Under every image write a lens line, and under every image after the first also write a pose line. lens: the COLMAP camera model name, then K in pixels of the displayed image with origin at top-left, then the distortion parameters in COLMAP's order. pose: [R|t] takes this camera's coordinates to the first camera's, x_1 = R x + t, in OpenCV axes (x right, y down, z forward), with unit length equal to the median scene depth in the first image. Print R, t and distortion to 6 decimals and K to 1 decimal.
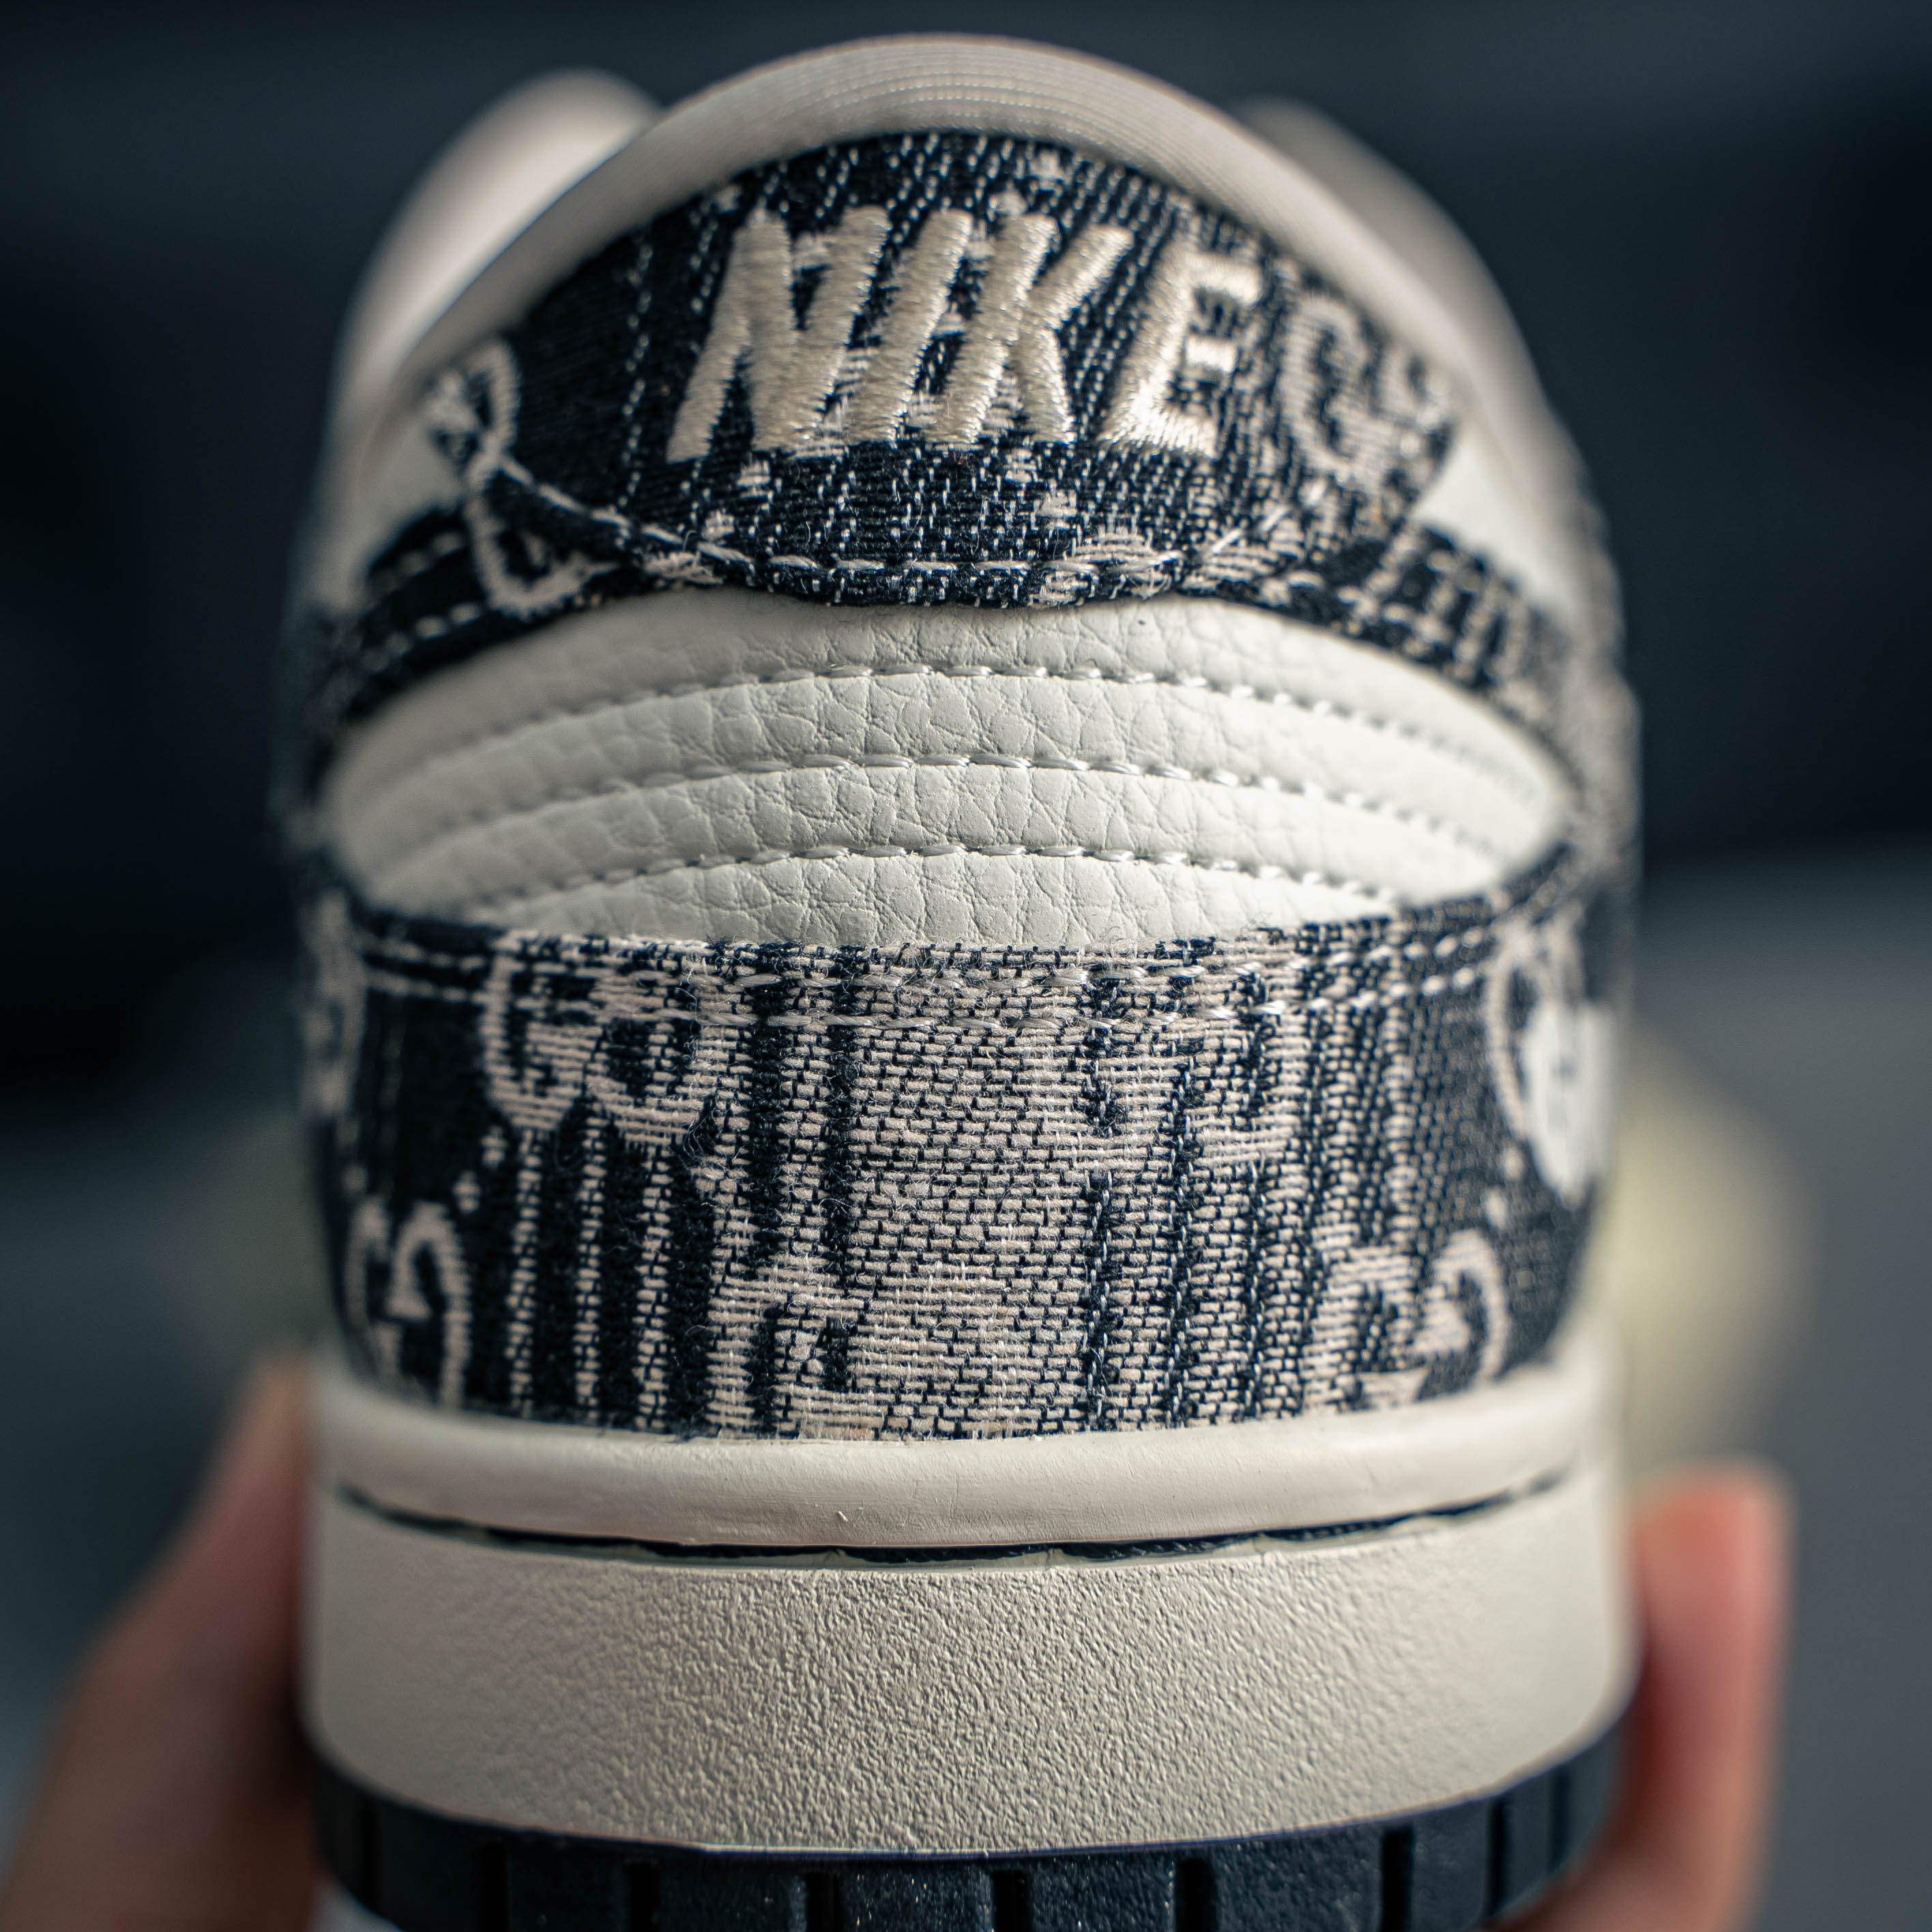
lens RADIAL K [[4213.1, 0, 966.0], [0, 4213.1, 966.0], [0, 0, 1]] dist [0.024245, 0.201415]
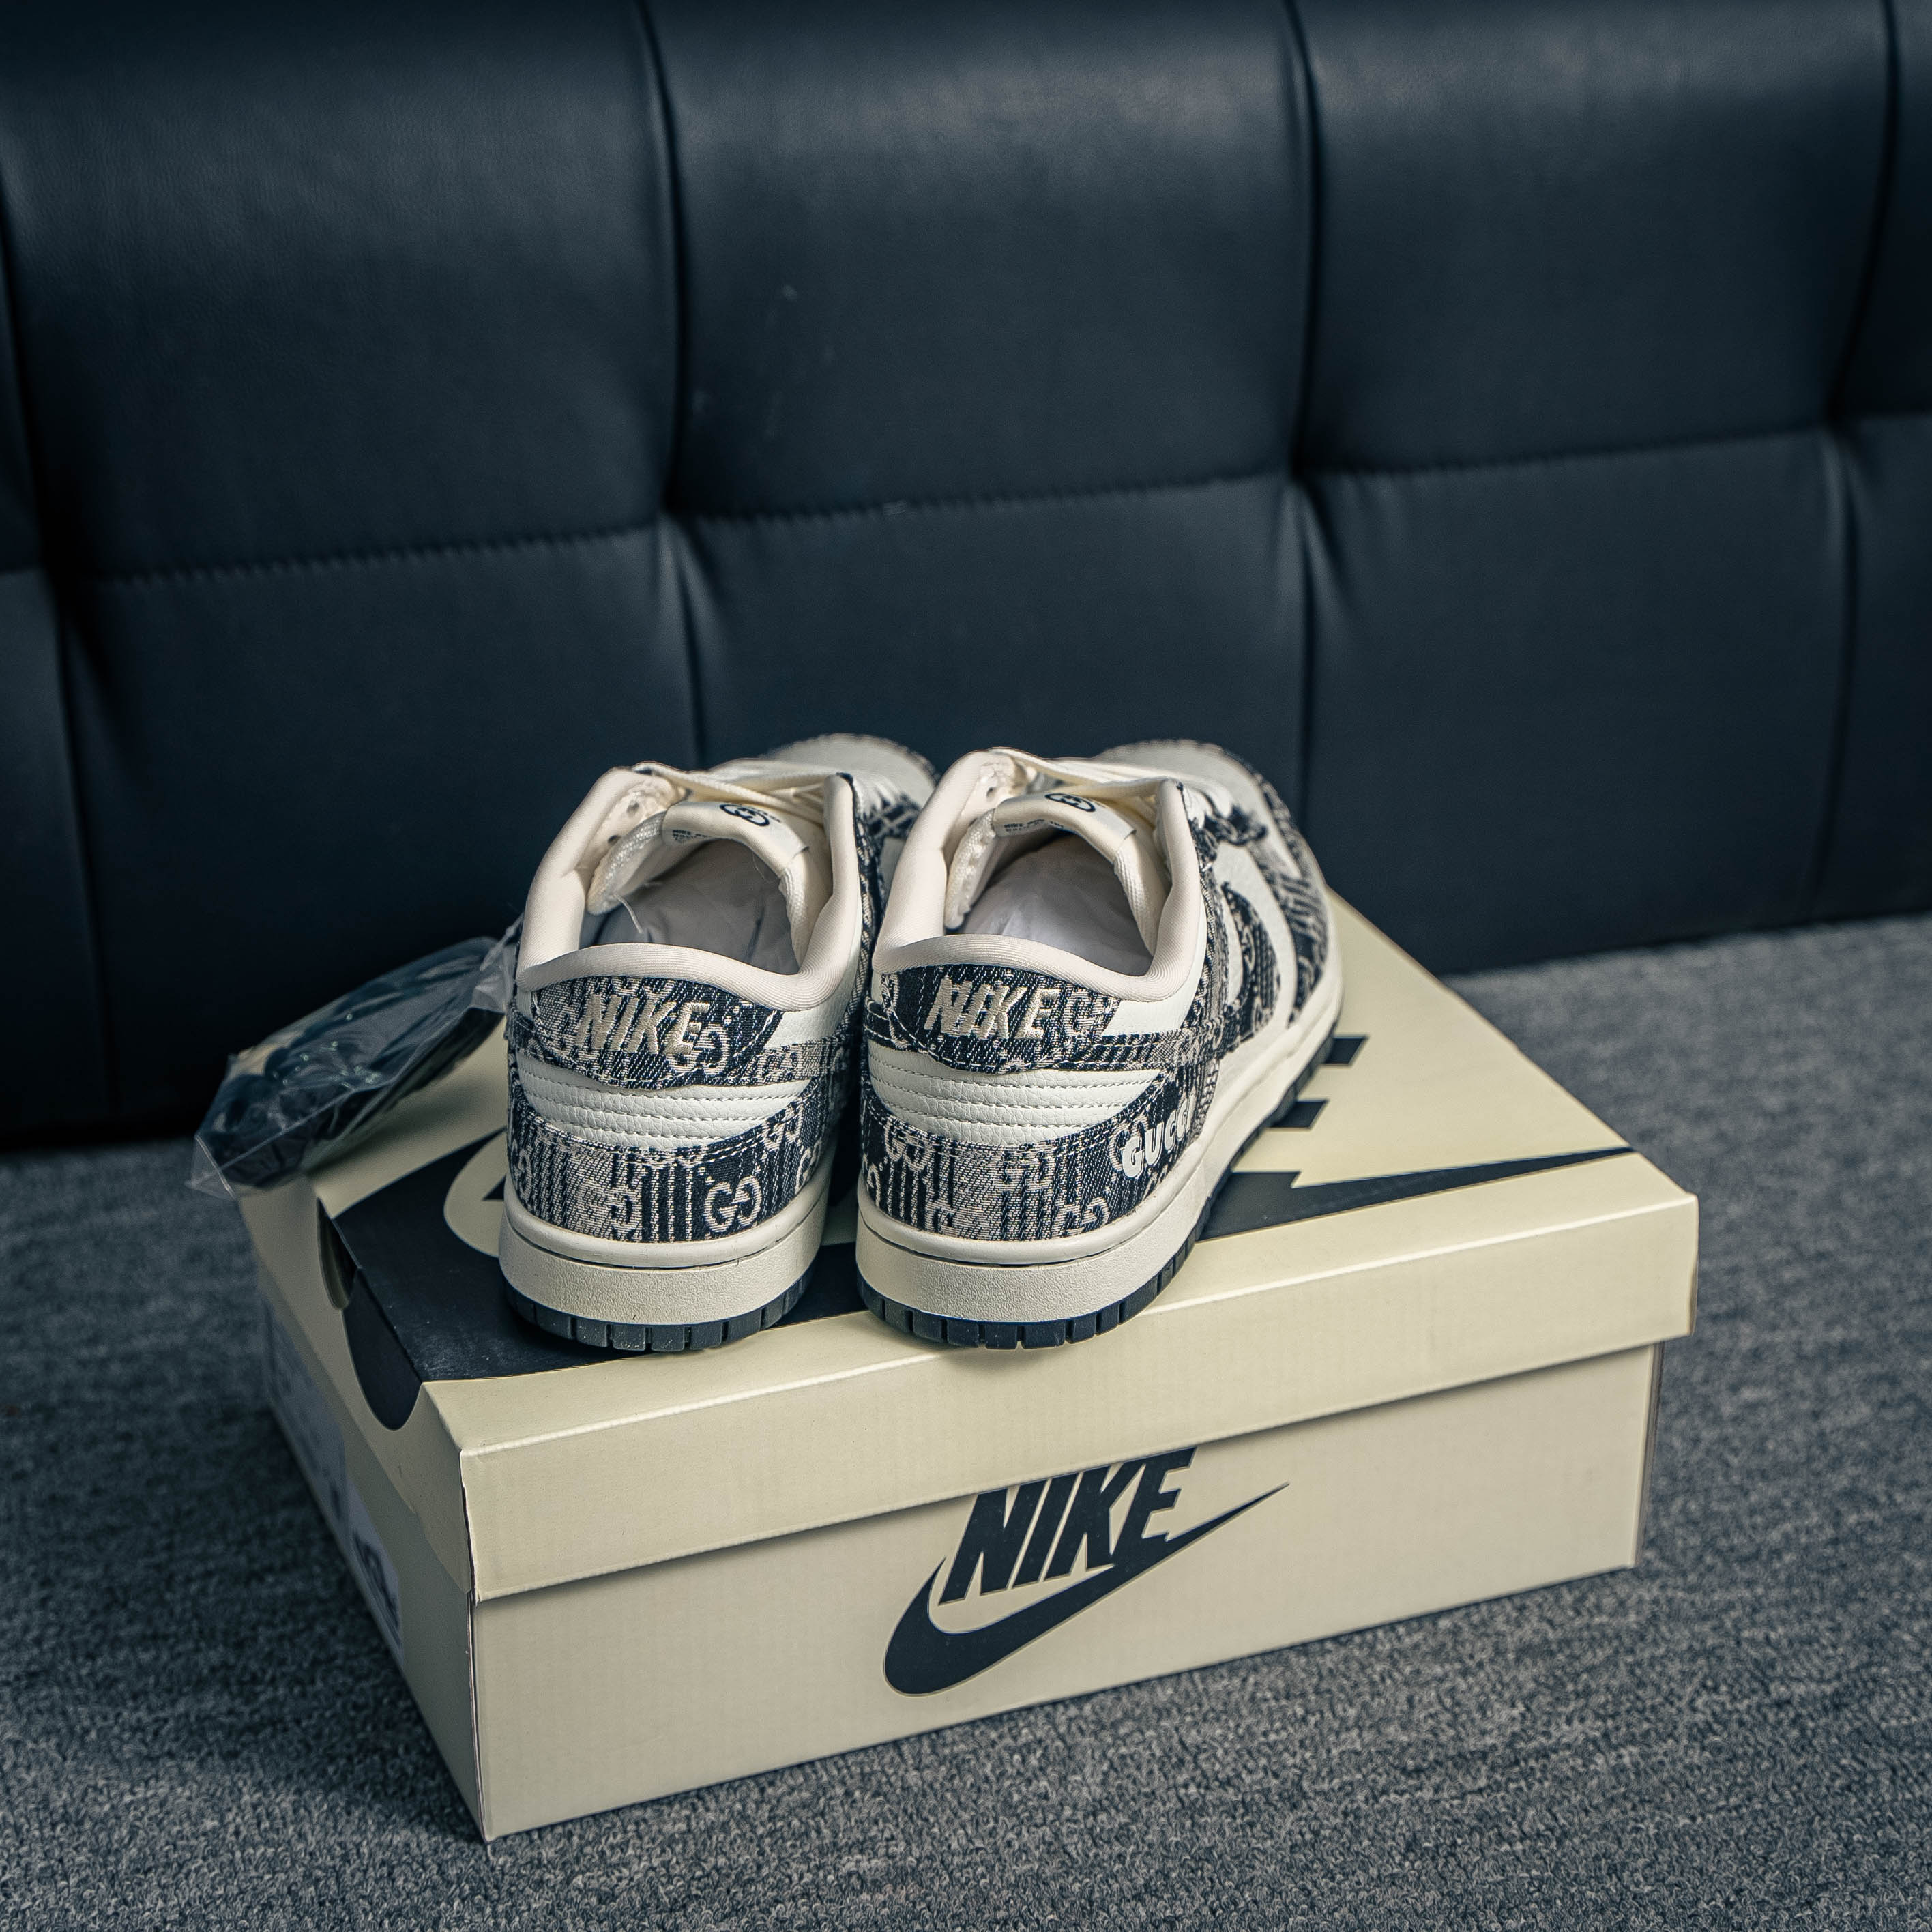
lens RADIAL K [[4152.8, 0, 967.2], [0, 4152.8, 988.9], [0, 0, 1]] dist [0.109434, -0.295444]
pose [[0.970809, 0.105889, -0.215214, 0.947935], [-0.026530, 0.939174, 0.342416, -1.719711], [0.238381, -0.326711, 0.914568, -3.120928]]
